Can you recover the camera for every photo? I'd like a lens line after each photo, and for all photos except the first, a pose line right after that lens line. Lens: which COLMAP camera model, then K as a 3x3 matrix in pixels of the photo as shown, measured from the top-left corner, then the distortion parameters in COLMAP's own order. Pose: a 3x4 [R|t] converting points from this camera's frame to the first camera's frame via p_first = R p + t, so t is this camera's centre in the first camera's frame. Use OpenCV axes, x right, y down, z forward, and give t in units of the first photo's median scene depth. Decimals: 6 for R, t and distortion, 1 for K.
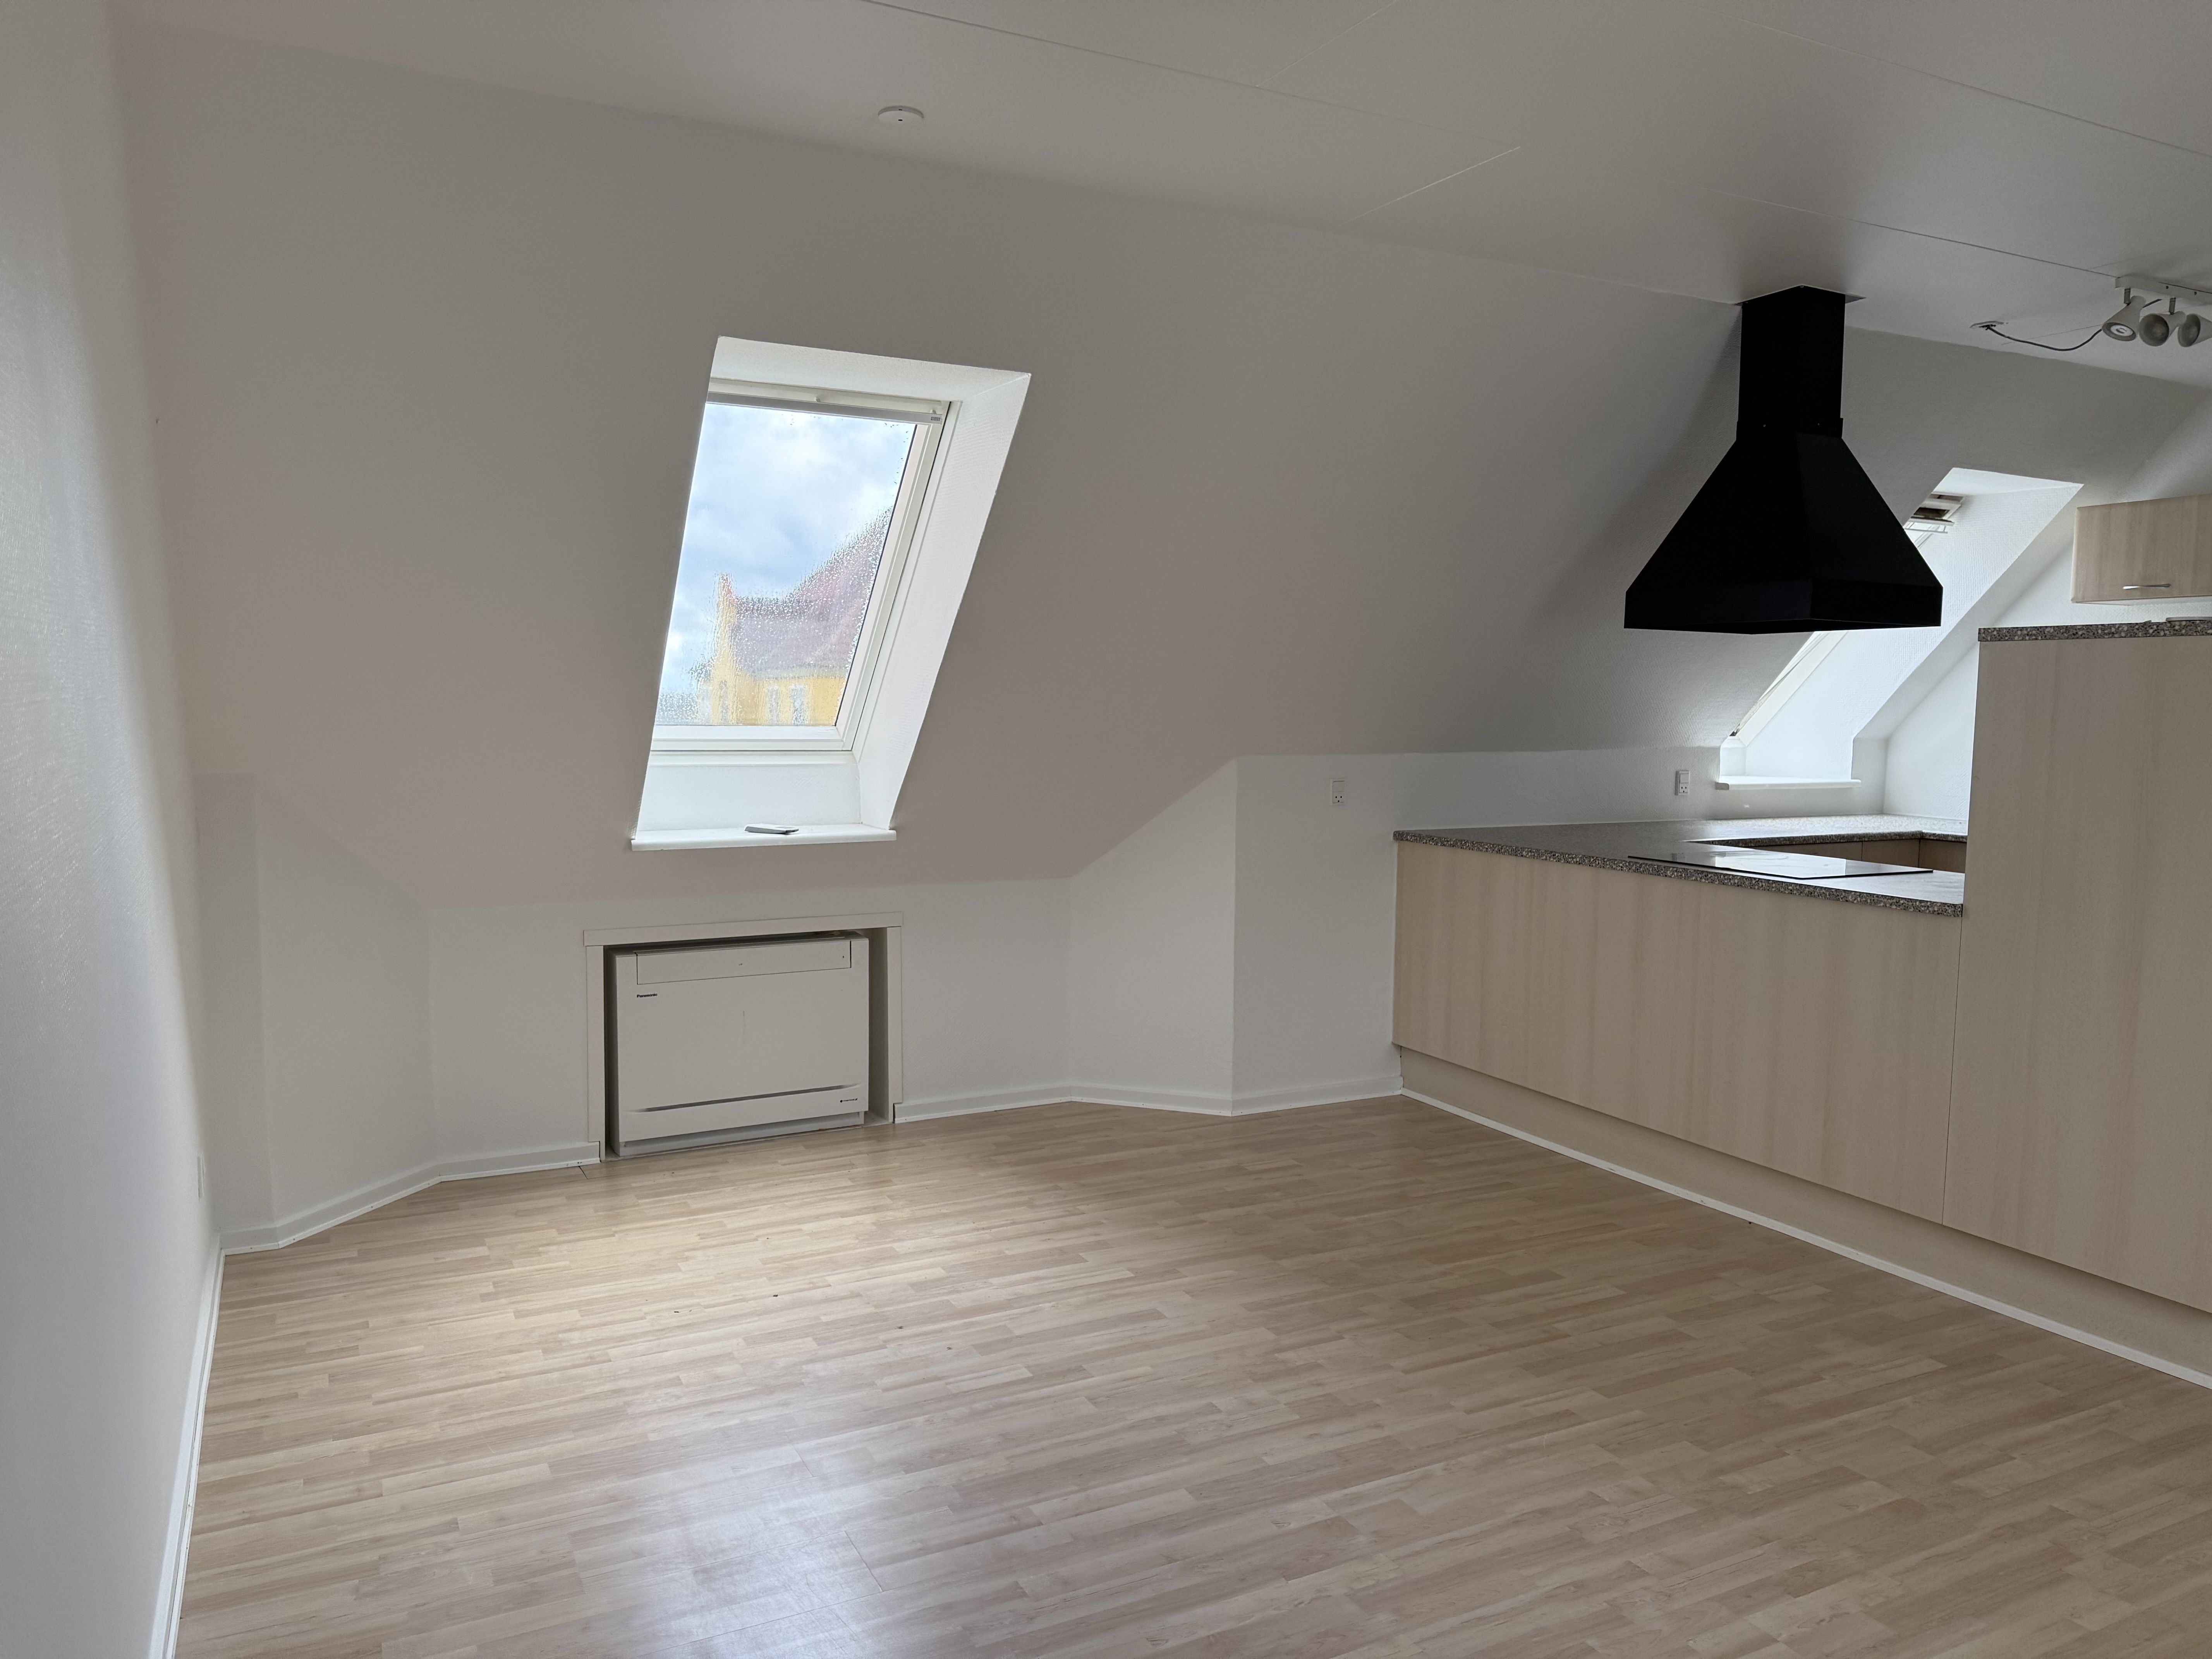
lens RADIAL K [[1561.3, 0, 1106.0], [0, 1561.3, 829.5], [0, 0, 1]] dist [0.004298, -0.001281]
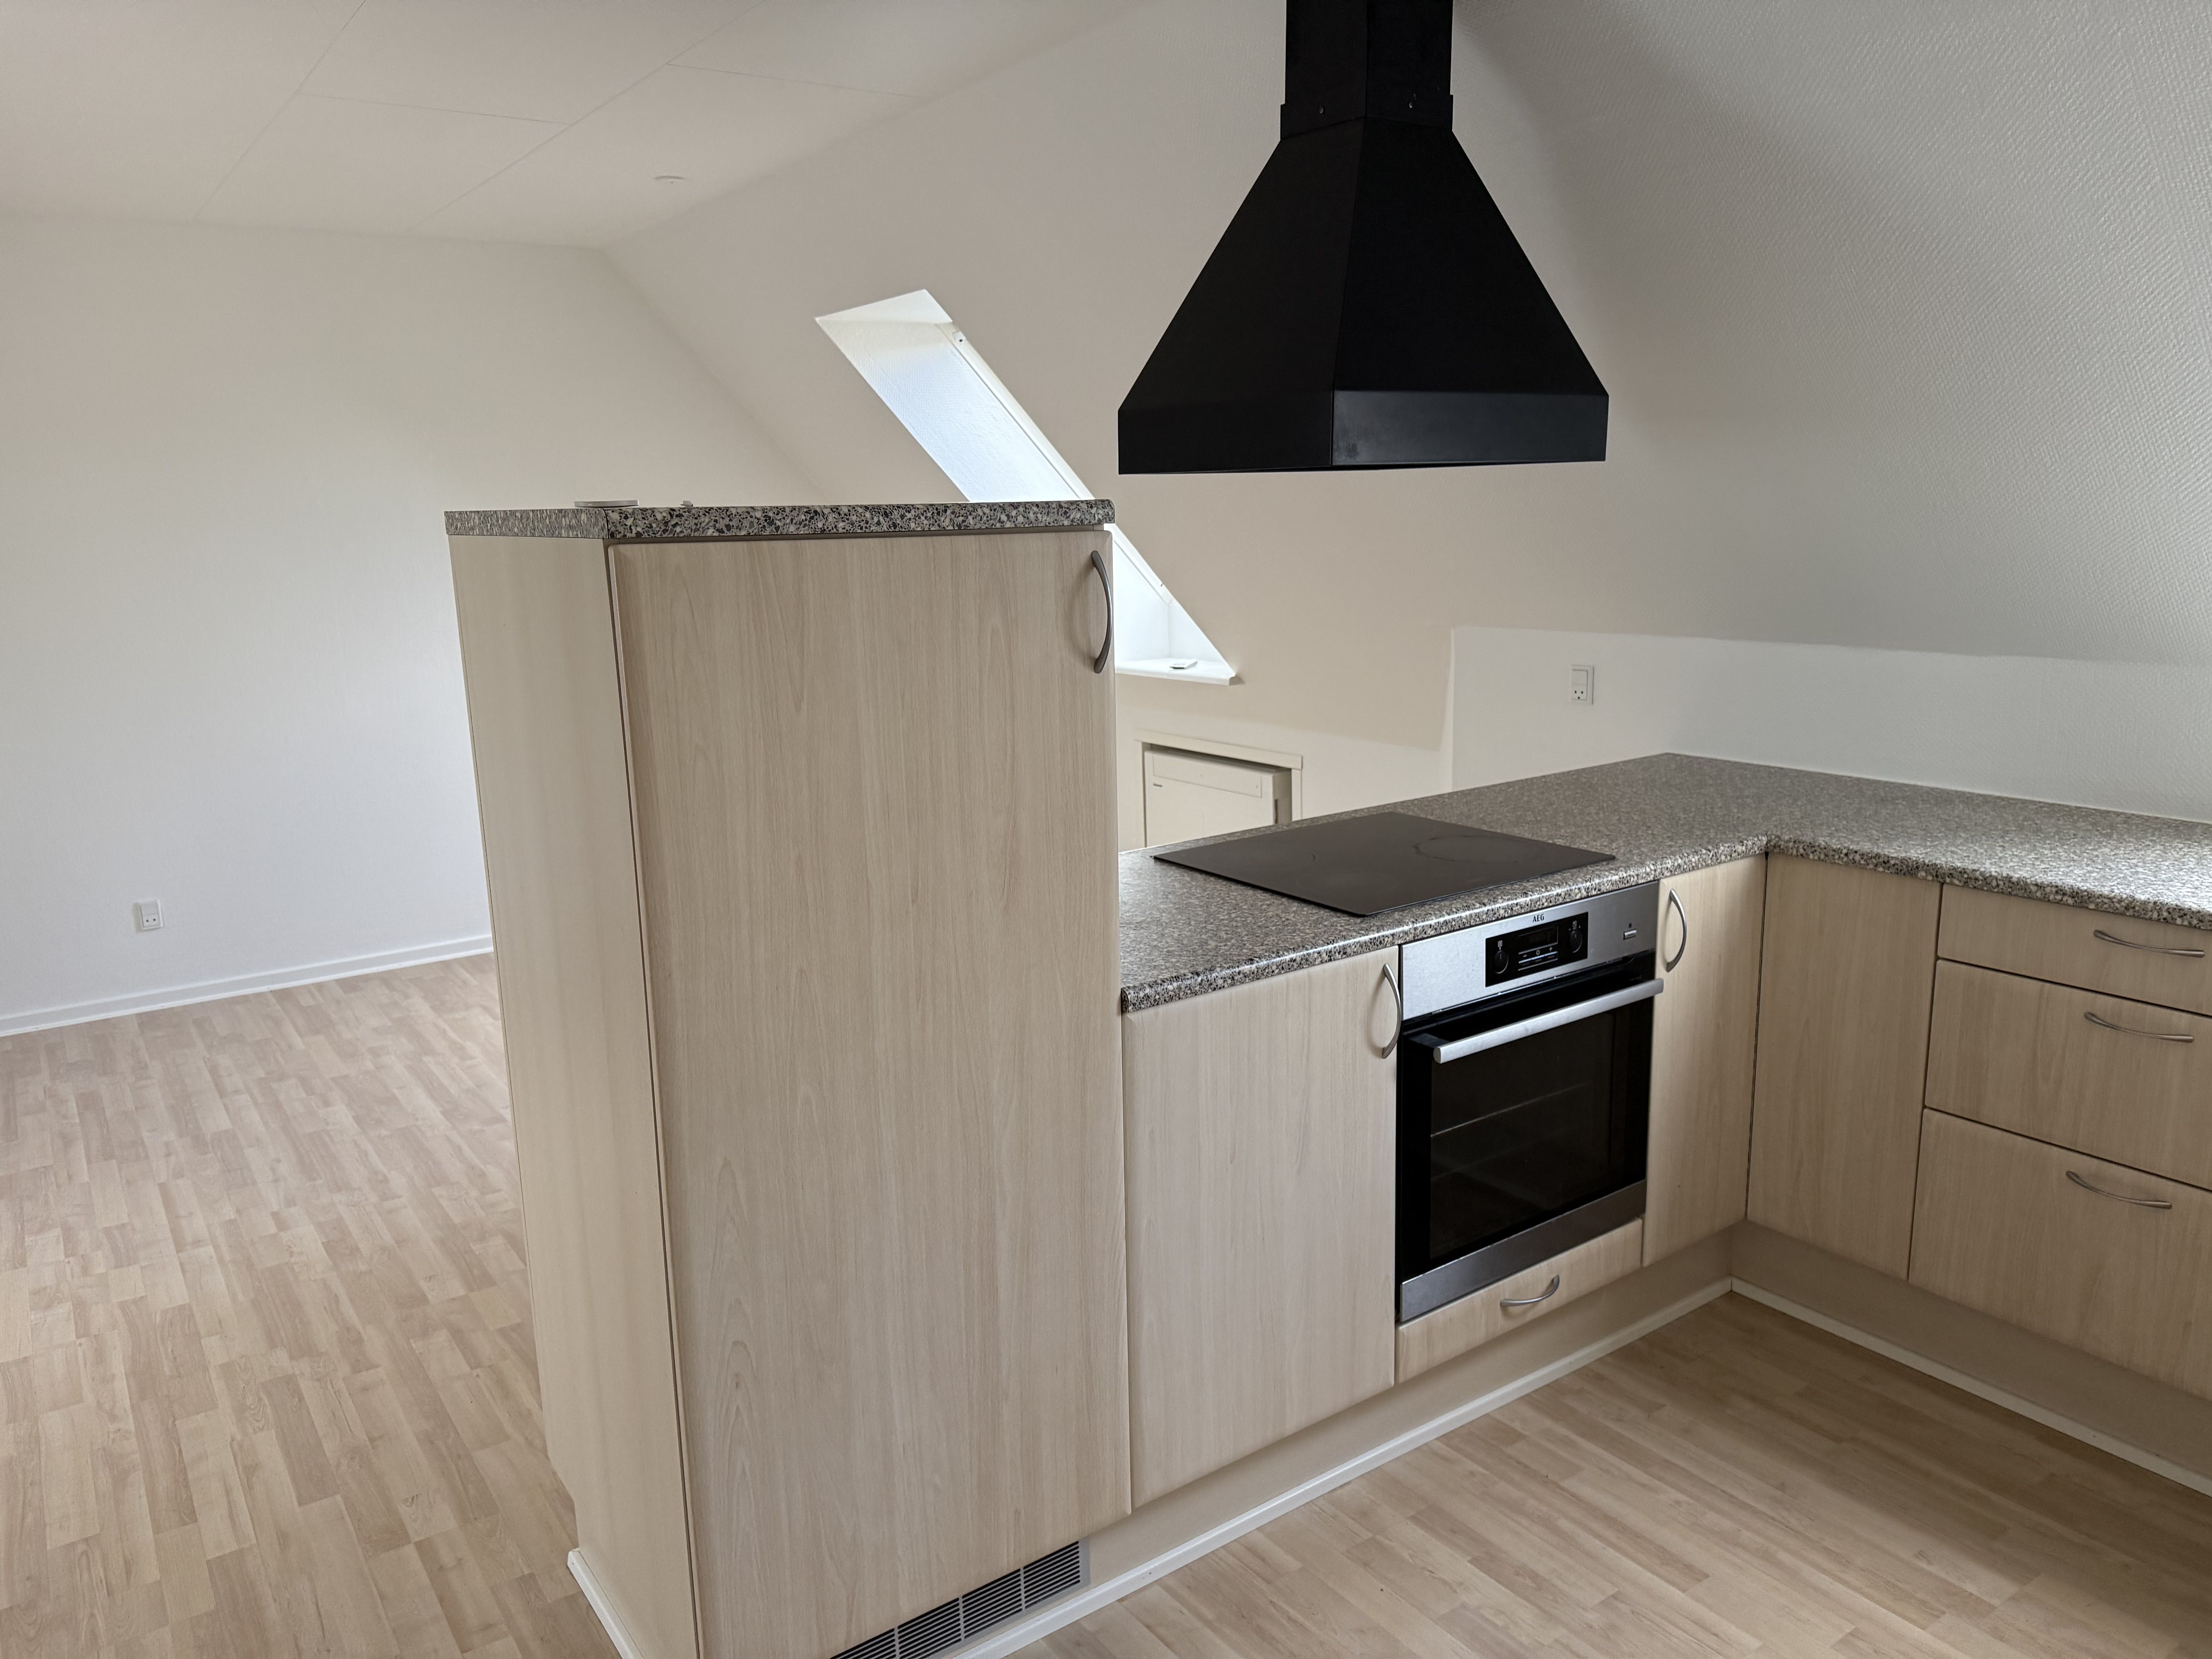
lens RADIAL K [[1561.3, 0, 1106.0], [0, 1561.3, 829.5], [0, 0, 1]] dist [0.004298, -0.001281]
pose [[0.143942, 0.186965, -0.971764, 1.300256], [-0.057403, 0.981914, 0.180415, -0.119861], [0.987920, 0.029813, 0.152071, 1.039095]]
